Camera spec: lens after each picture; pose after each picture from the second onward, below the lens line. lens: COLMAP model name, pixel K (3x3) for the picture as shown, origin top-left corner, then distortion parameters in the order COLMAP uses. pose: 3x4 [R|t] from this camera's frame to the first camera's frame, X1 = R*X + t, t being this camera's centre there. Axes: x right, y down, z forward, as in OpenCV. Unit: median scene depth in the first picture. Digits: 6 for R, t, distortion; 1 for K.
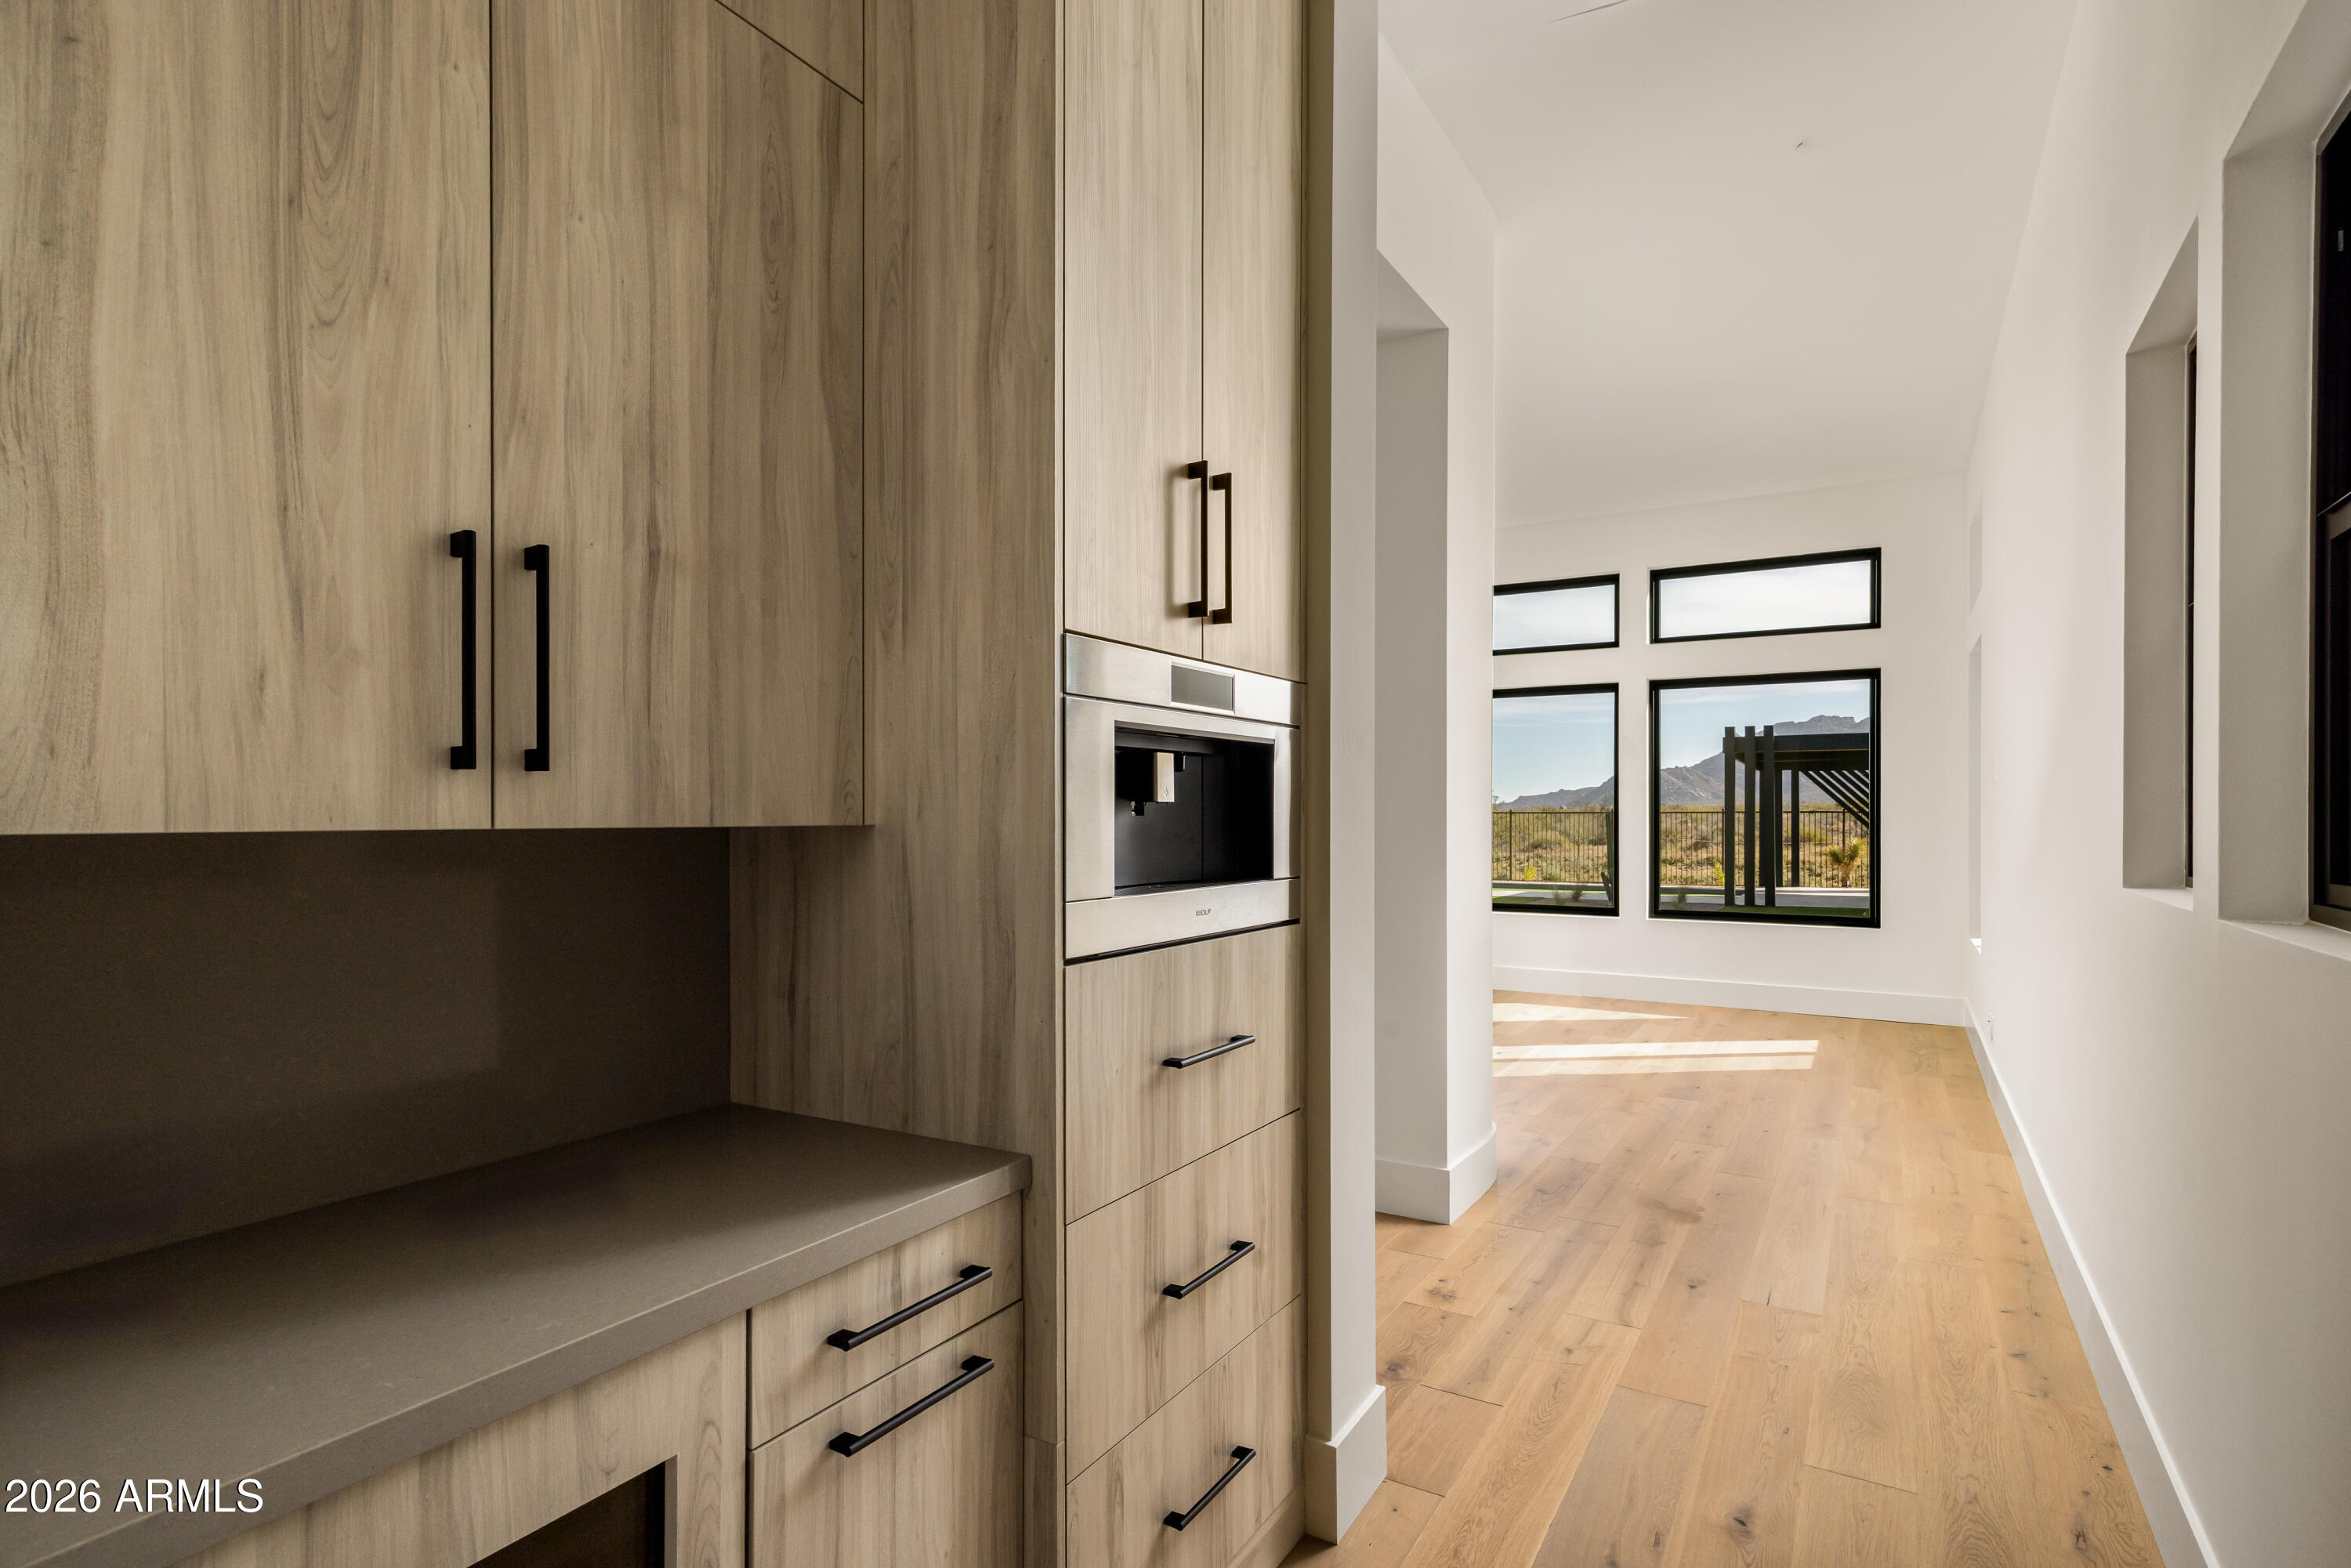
lens RADIAL K [[1169.4, 0, 1184.8], [0, 1169.4, 819.0], [0, 0, 1]] dist [0.000142, 0.000183]
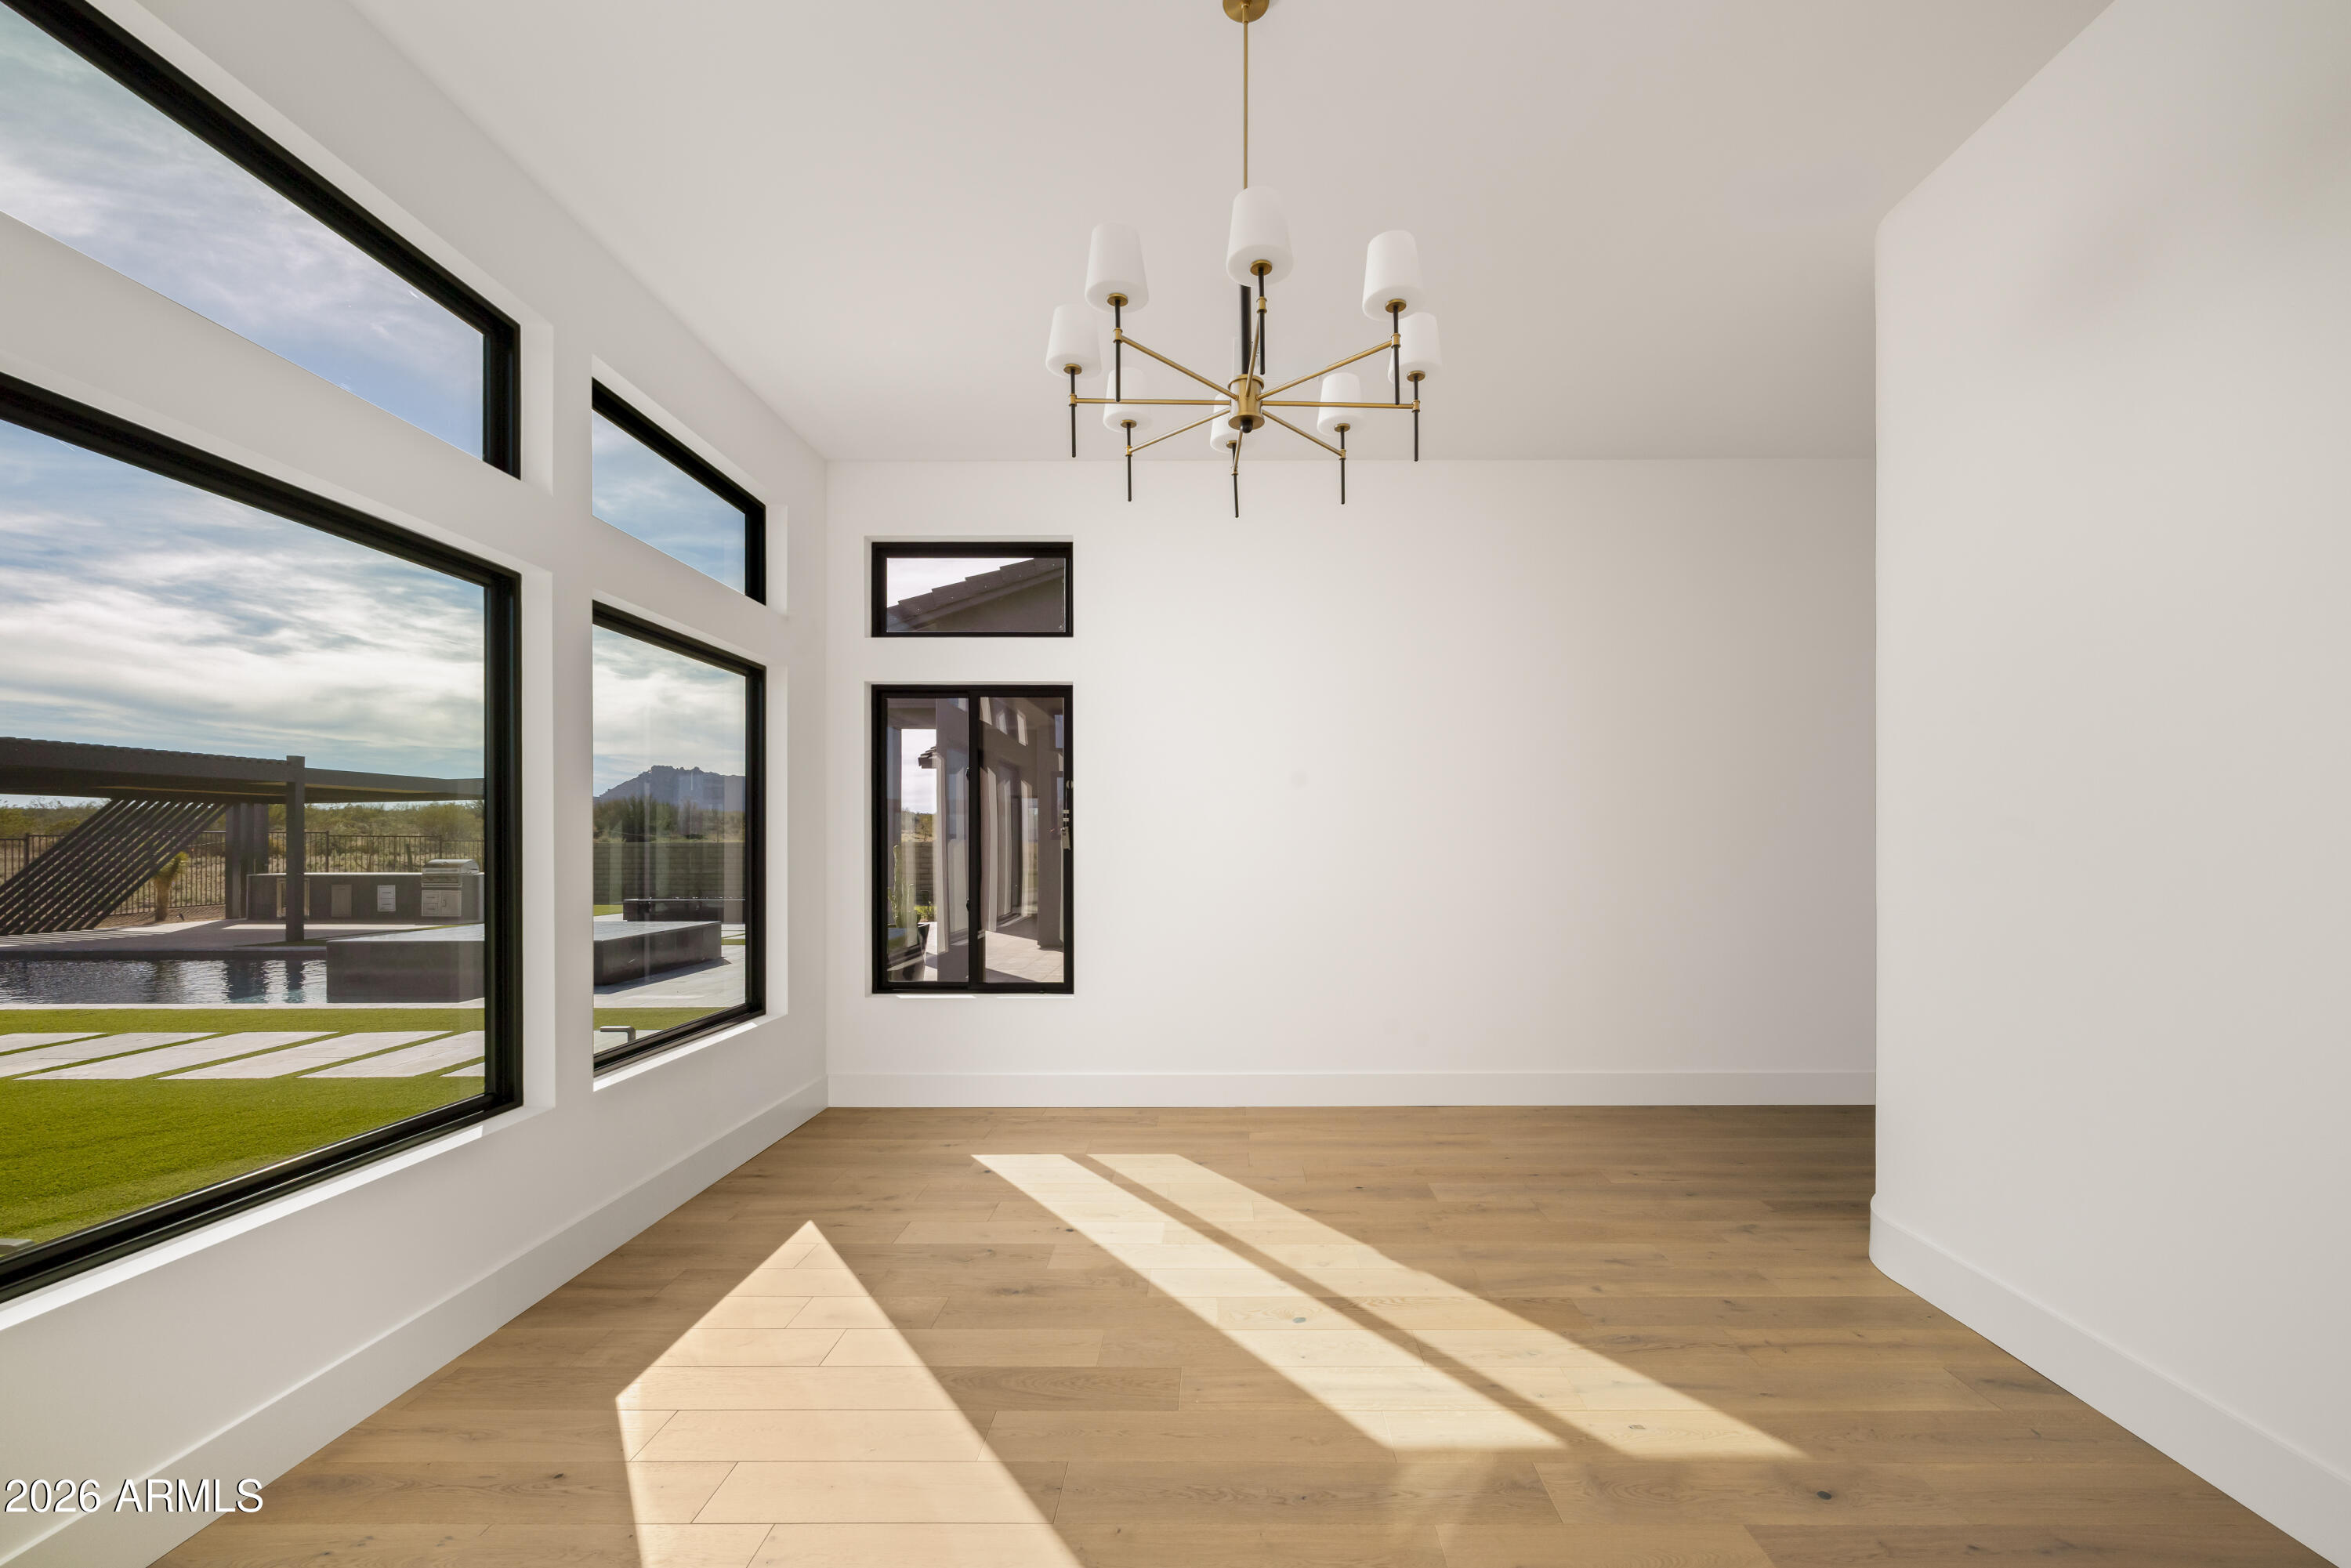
lens RADIAL K [[917.5, 0, 1222.2], [0, 917.5, 786.4], [0, 0, 1]] dist [-0.000502, -0.000017]
pose [[-0.514781, 0.052596, 0.855707, -0.063462], [0.002507, 0.998204, -0.059847, -0.014274], [-0.857318, -0.028663, -0.513989, 0.960278]]
